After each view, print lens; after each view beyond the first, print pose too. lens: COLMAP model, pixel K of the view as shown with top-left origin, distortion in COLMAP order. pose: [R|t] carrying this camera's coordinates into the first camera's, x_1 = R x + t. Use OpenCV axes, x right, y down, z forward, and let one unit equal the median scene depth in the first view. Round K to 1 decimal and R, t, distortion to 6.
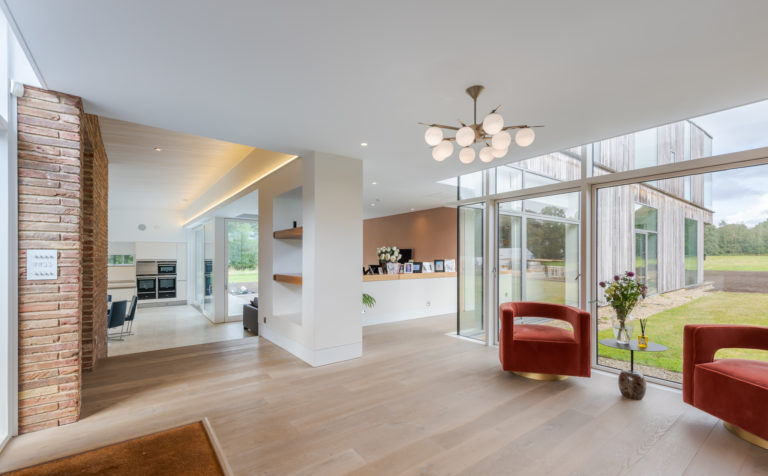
lens RADIAL K [[332.1, 0, 385.1], [0, 332.1, 258.2], [0, 0, 1]] dist [0.000666, 0.000083]
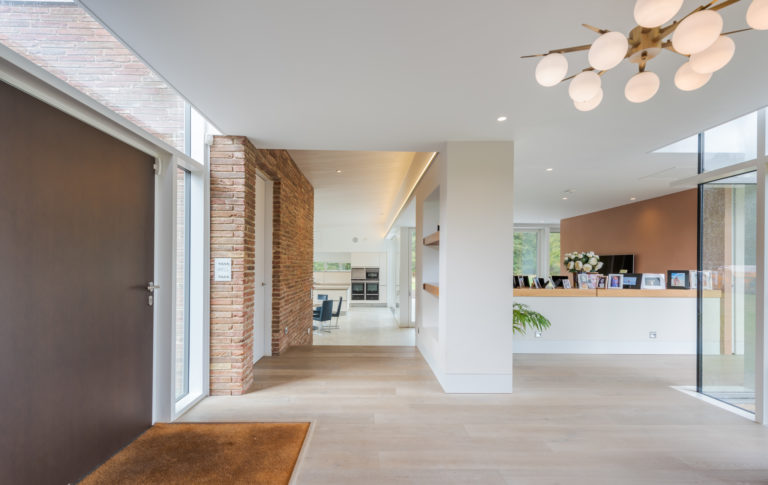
lens RADIAL K [[338.8, 0, 372.1], [0, 338.8, 265.0], [0, 0, 1]] dist [0.022395, -0.011012]
pose [[0.801247, 0.004422, -0.598318, 0.159263], [-0.007142, 0.999972, -0.002174, -0.000310], [0.598291, 0.006015, 0.801256, 0.177375]]
